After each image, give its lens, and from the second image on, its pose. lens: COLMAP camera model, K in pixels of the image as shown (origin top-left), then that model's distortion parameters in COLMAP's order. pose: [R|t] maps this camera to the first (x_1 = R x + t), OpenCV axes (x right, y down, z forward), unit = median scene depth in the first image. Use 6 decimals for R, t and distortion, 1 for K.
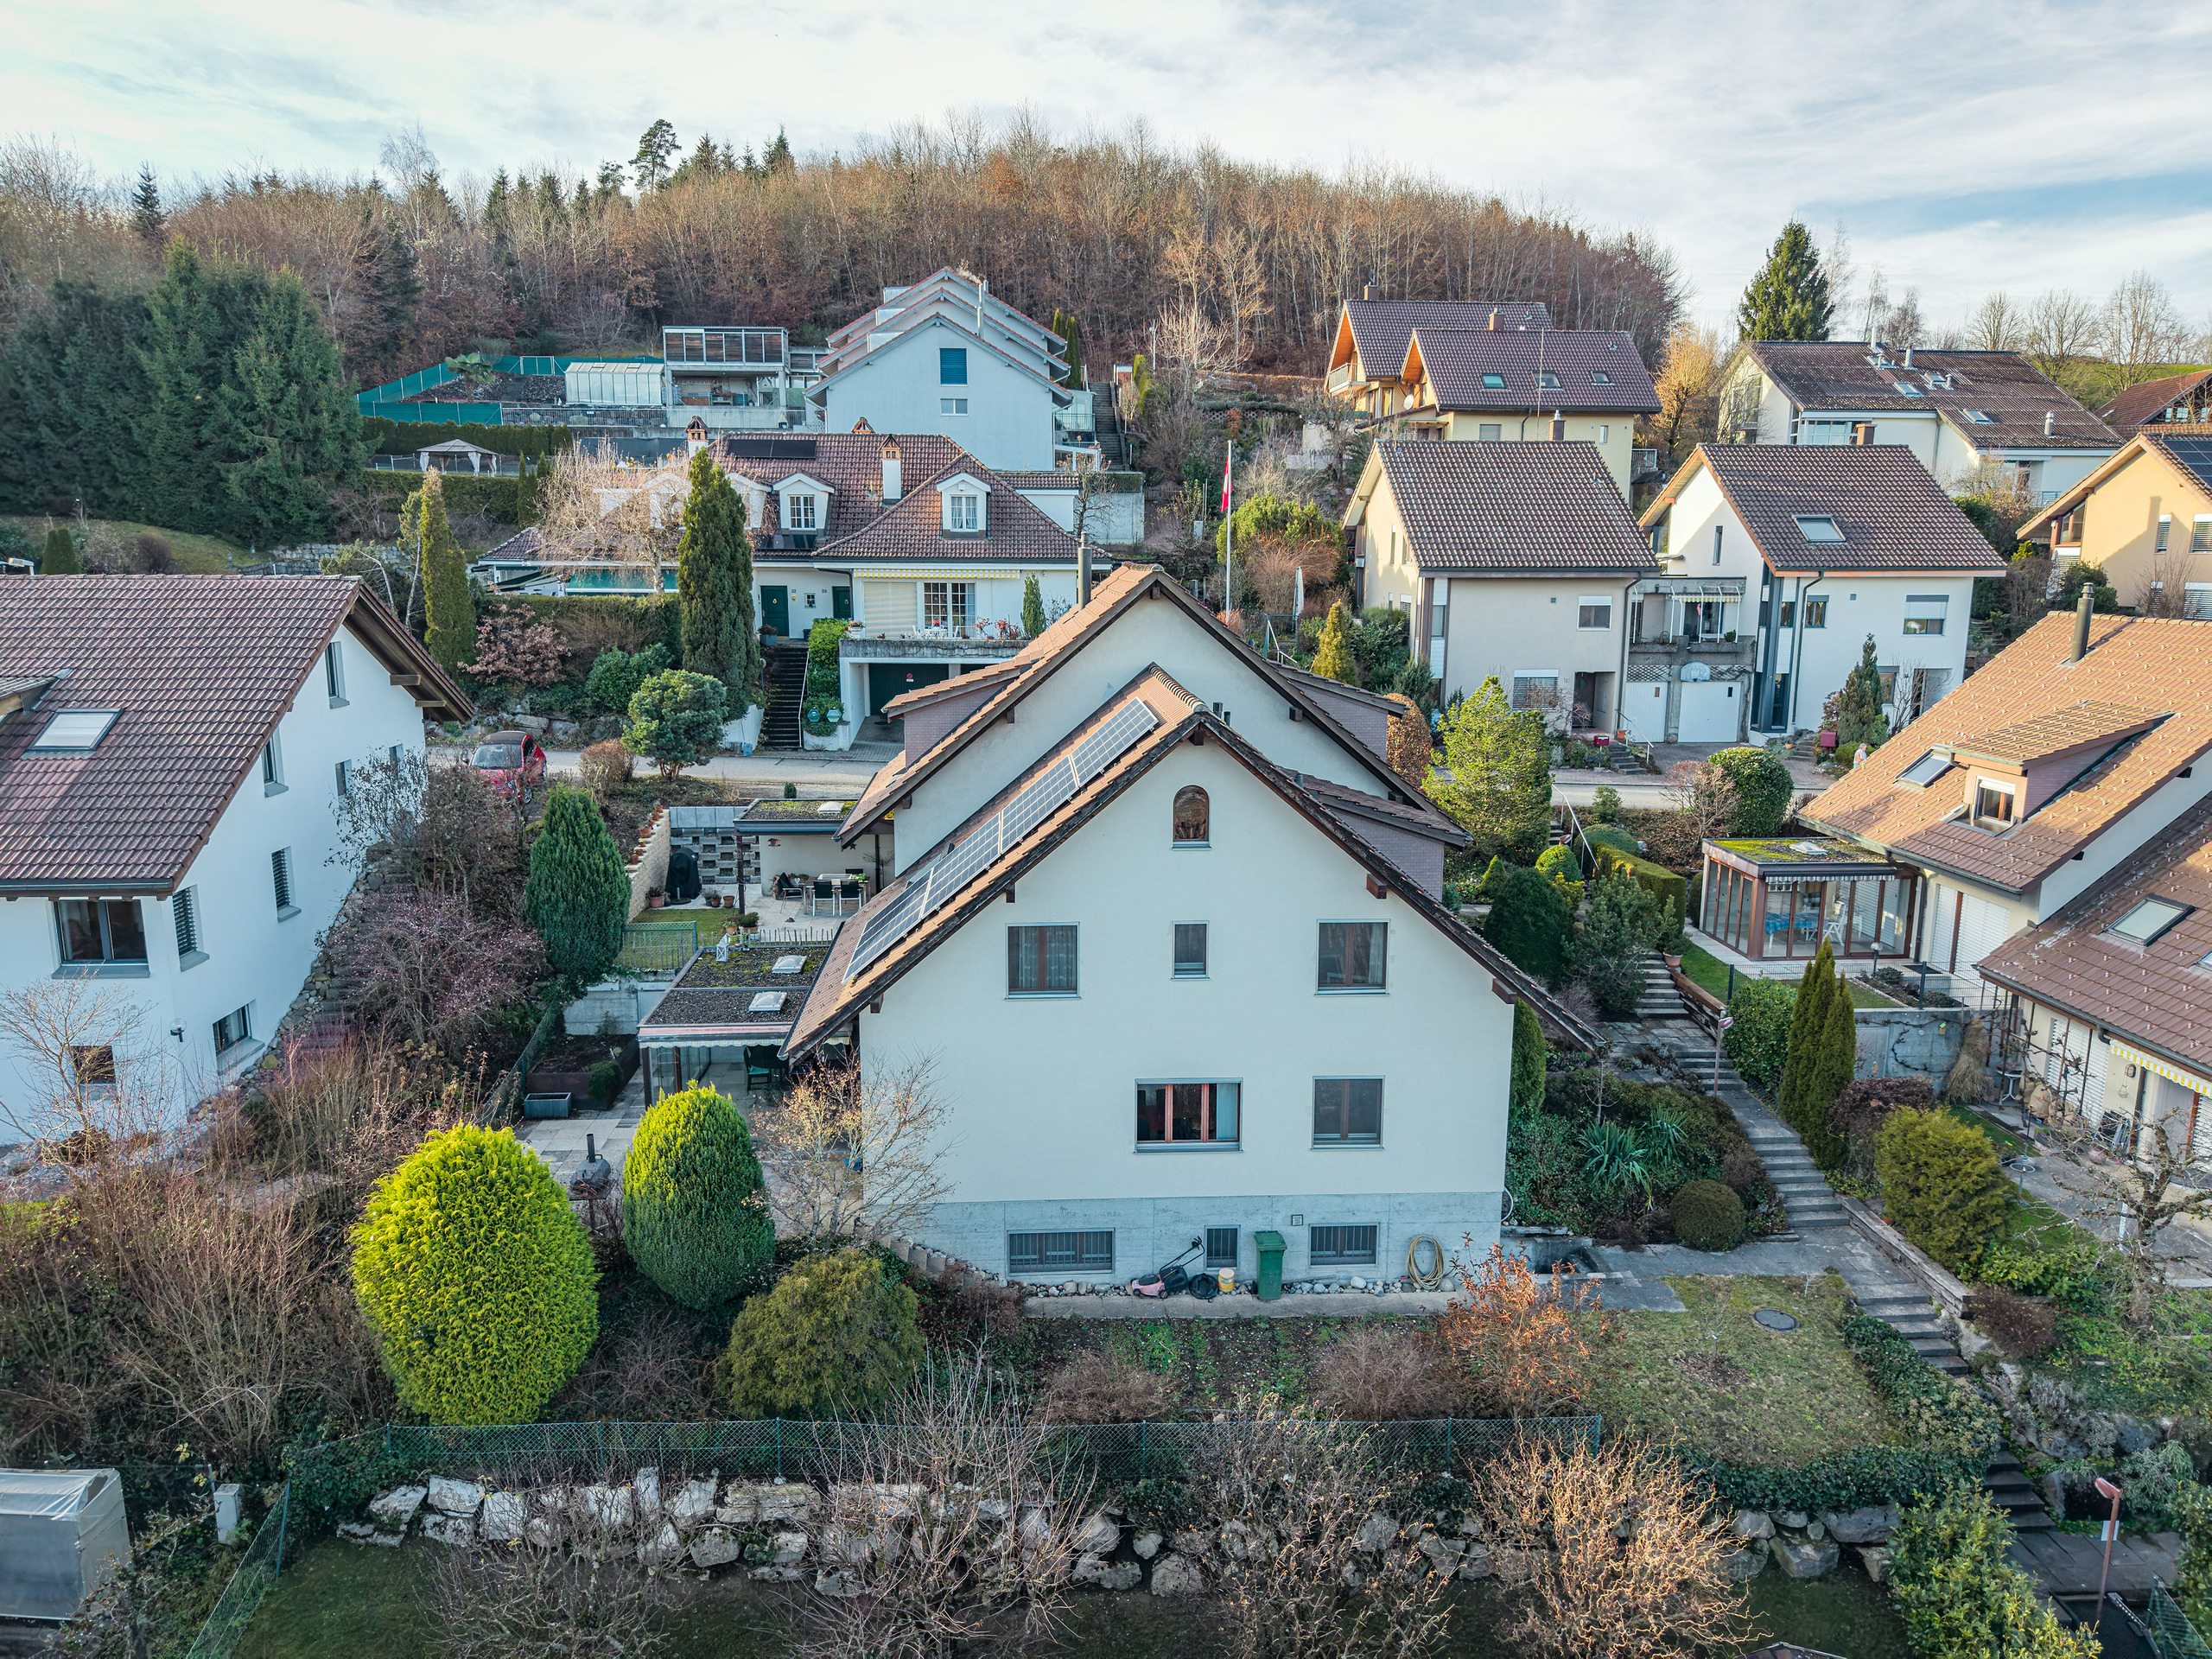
lens RADIAL K [[1475.7, 0, 1111.0], [0, 1475.7, 832.1], [0, 0, 1]] dist [0.021428, -0.026613]
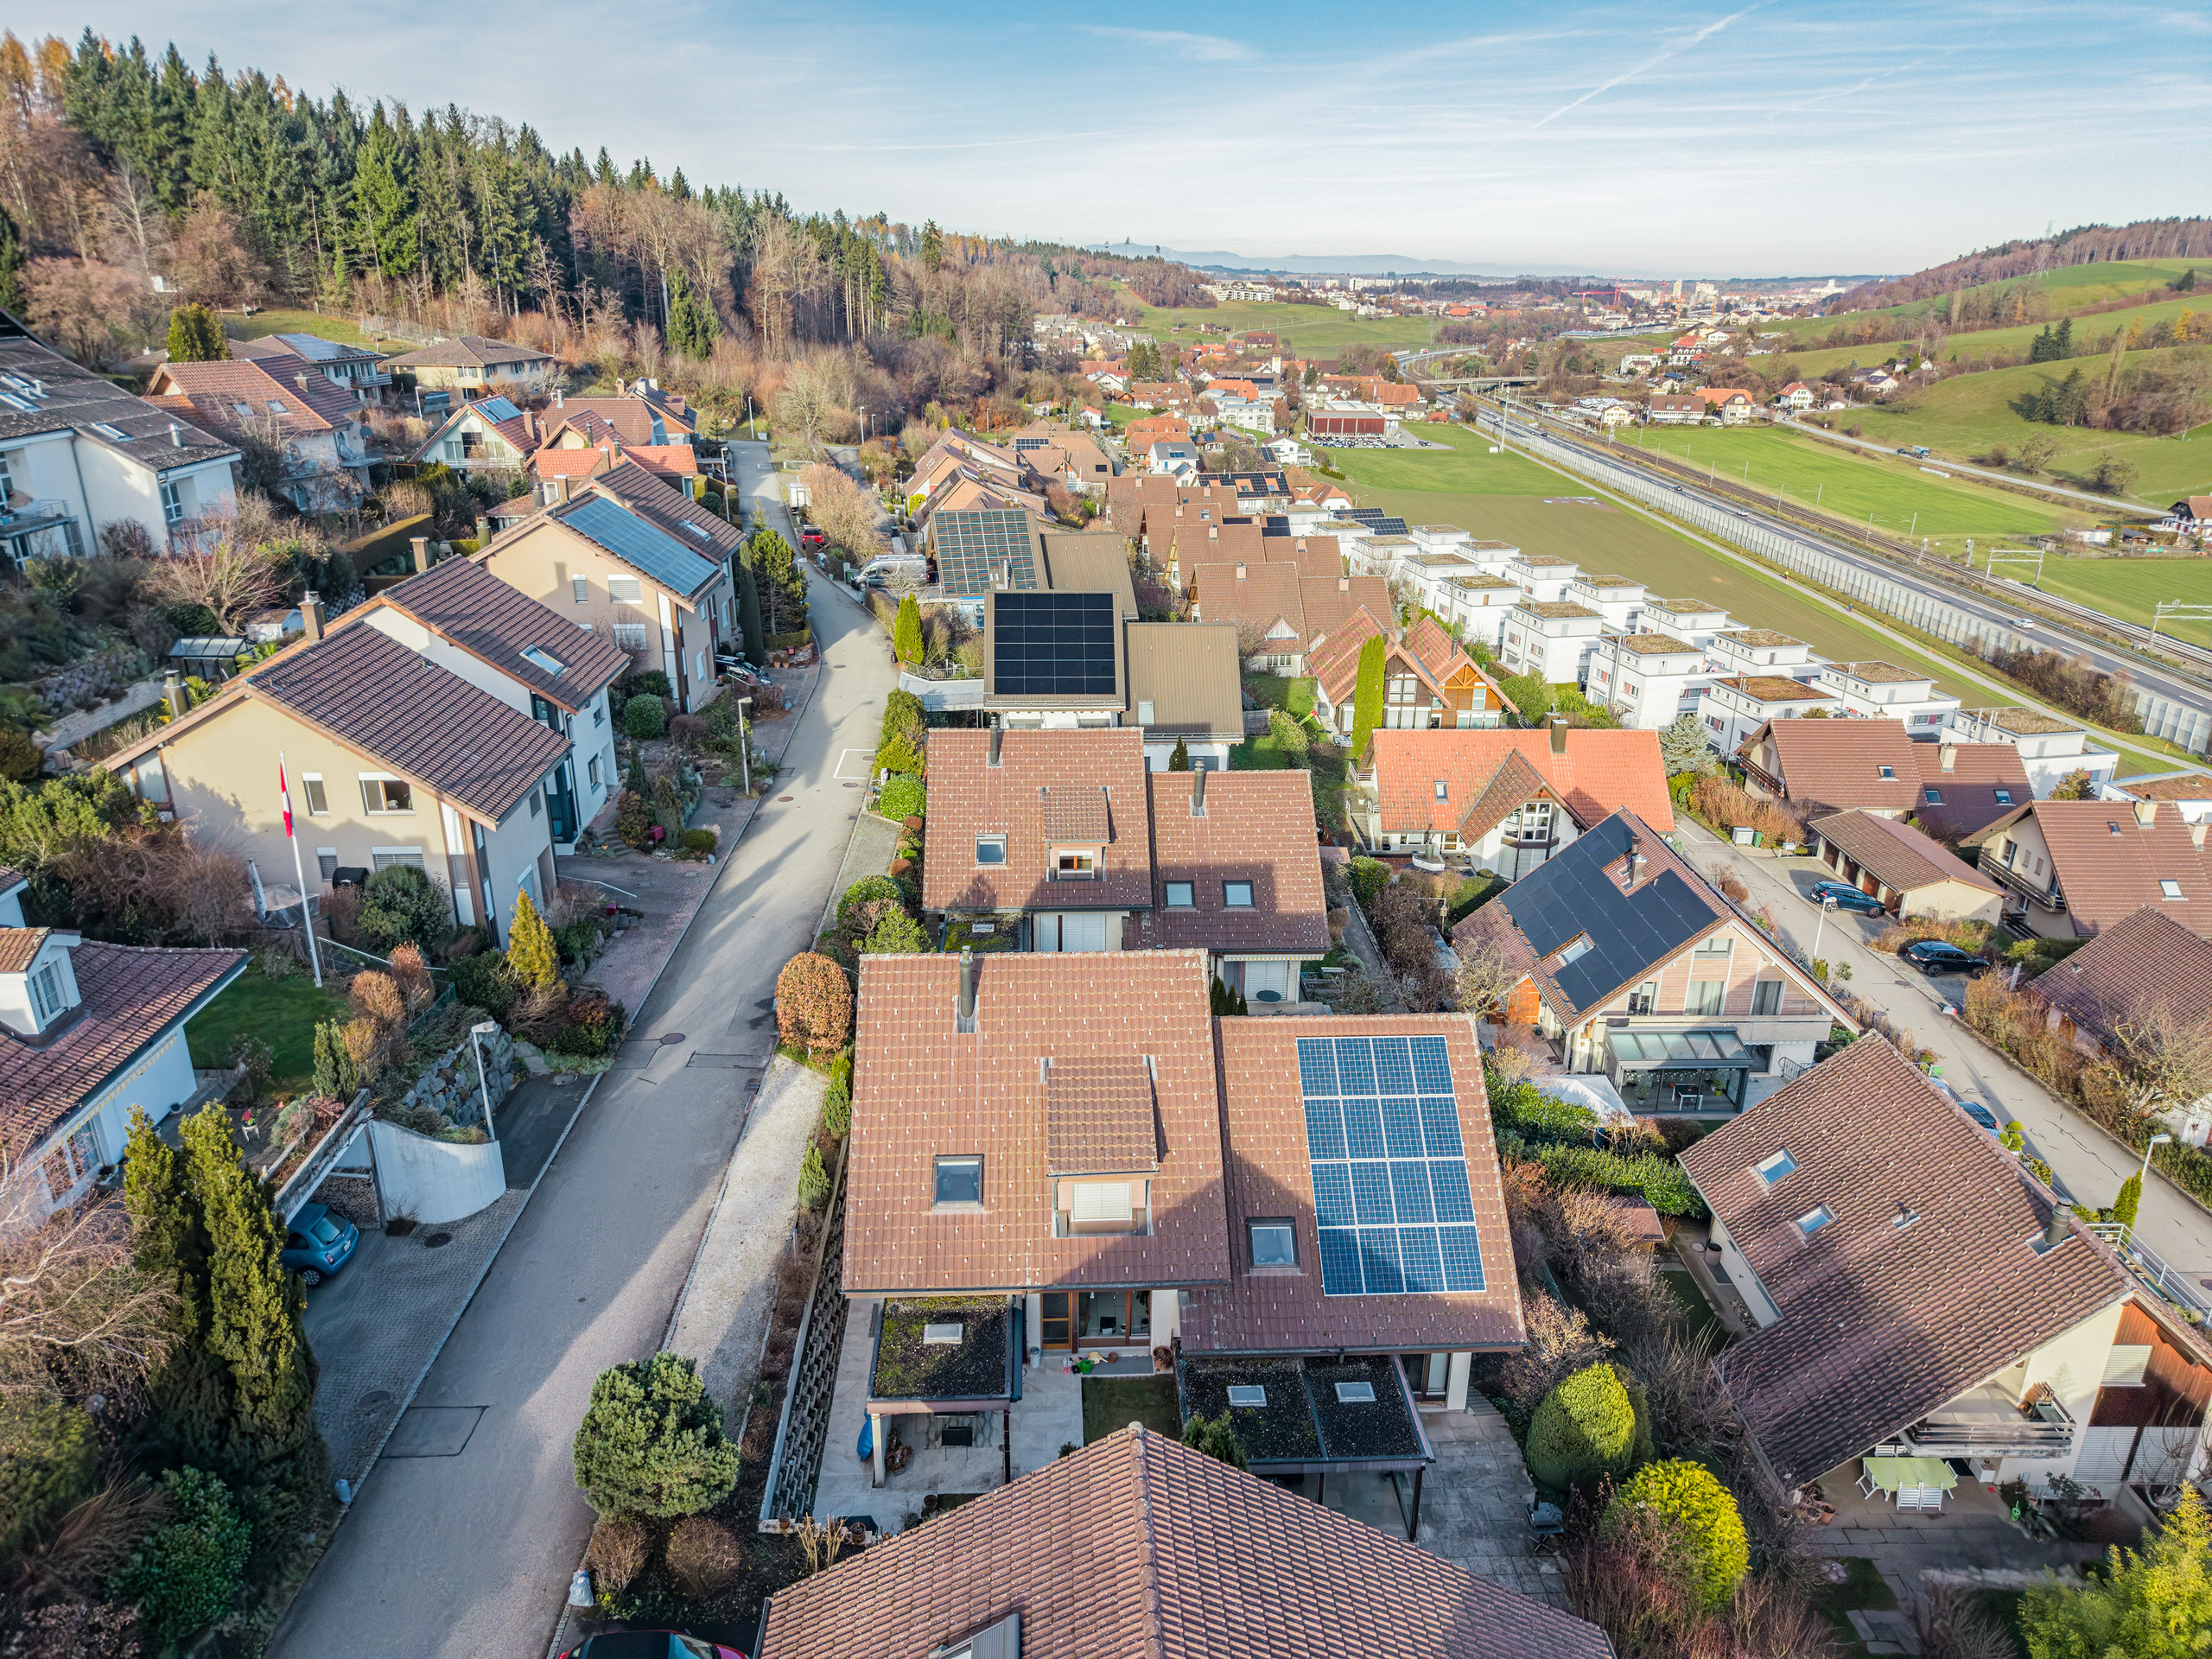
lens RADIAL K [[1481.2, 0, 1108.6], [0, 1481.2, 824.4], [0, 0, 1]] dist [0.009569, -0.007379]
pose [[0.008286, -0.351443, 0.936172, -0.629239], [0.179814, 0.921468, 0.344331, -0.405465], [-0.983666, 0.165484, 0.070830, 0.520957]]
